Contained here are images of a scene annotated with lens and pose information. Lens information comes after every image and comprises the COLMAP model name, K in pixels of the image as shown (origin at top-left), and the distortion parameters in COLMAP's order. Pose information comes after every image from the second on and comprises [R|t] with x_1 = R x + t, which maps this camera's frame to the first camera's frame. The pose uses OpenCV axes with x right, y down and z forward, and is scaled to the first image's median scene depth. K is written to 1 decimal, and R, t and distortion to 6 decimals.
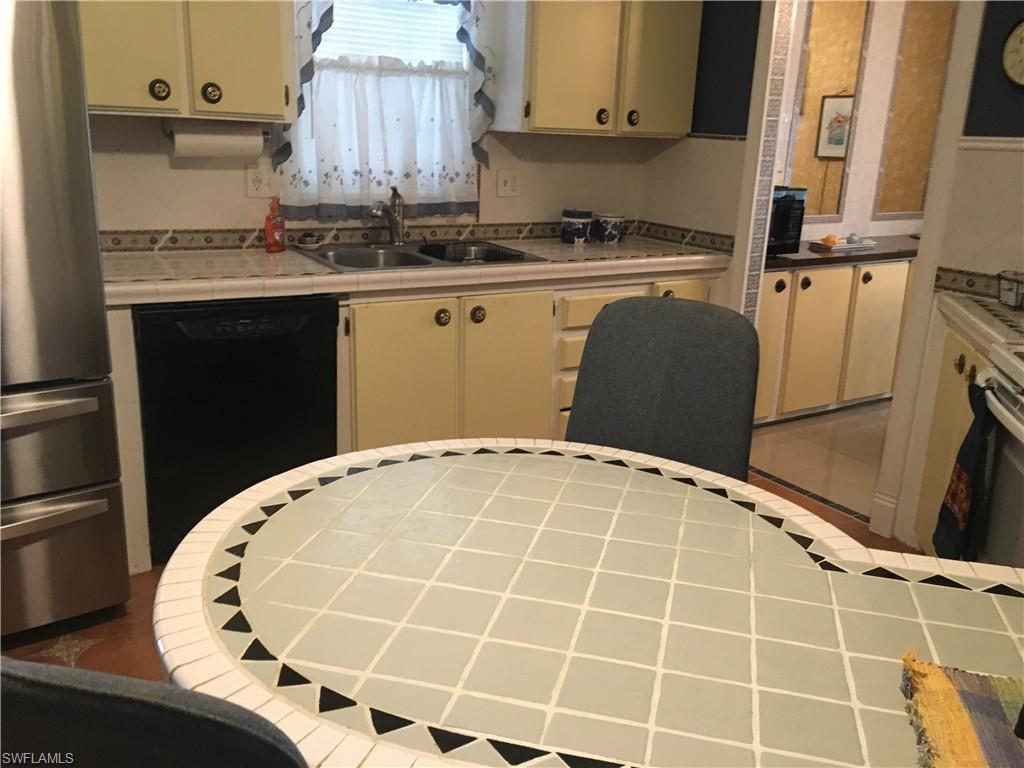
lens RADIAL K [[880.2, 0, 511.1], [0, 880.2, 384.3], [0, 0, 1]] dist [0.146673, -0.227023]
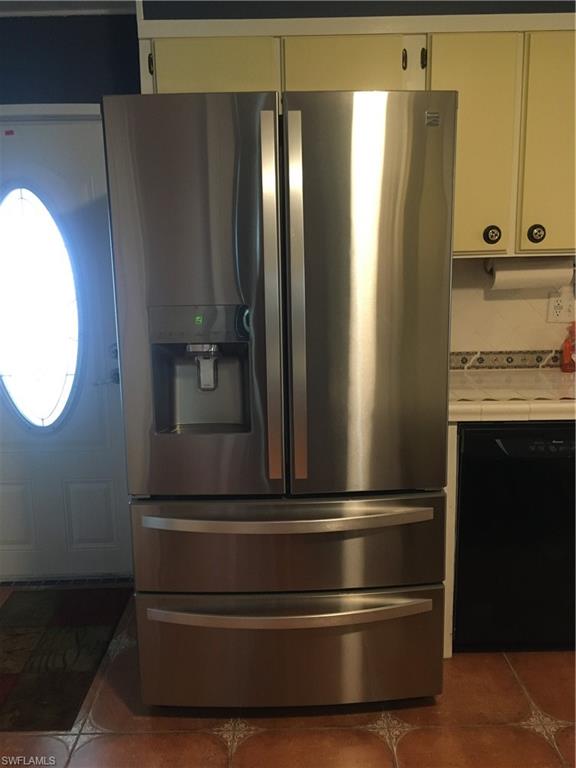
lens RADIAL K [[652.1, 0, 287.8], [0, 652.1, 383.2], [0, 0, 1]] dist [0.063348, -0.090996]
pose [[0.857872, 0.042693, -0.512087, -0.162146], [-0.090460, 0.993527, -0.068710, -0.052572], [0.505839, 0.105268, 0.856181, 0.155684]]
